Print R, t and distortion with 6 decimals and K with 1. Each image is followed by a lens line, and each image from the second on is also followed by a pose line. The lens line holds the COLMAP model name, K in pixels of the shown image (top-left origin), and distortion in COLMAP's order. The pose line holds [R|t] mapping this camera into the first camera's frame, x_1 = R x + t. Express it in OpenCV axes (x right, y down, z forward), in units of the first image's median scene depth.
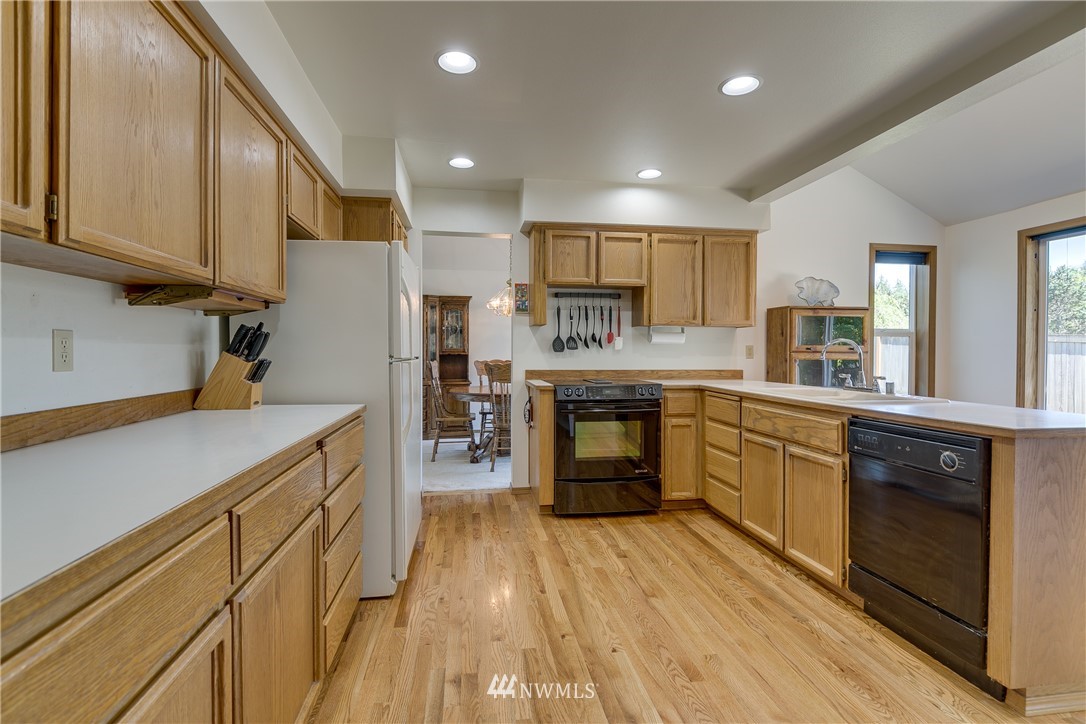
lens RADIAL K [[511.3, 0, 546.7], [0, 511.3, 354.4], [0, 0, 1]] dist [0.007866, -0.009257]
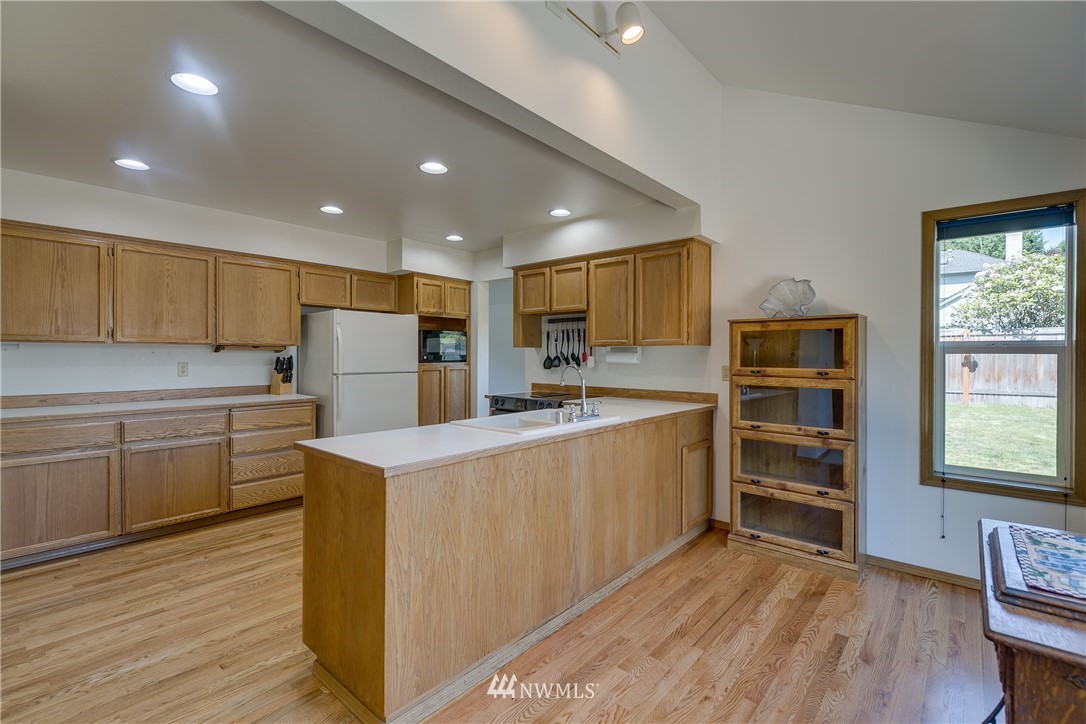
lens RADIAL K [[479.9, 0, 546.1], [0, 479.9, 354.8], [0, 0, 1]] dist [0.004042, -0.004118]
pose [[0.652458, -0.000414, -0.757825, 0.874591], [-0.006579, 0.999959, -0.006211, -0.030467], [0.757797, 0.009038, 0.652428, 0.260820]]
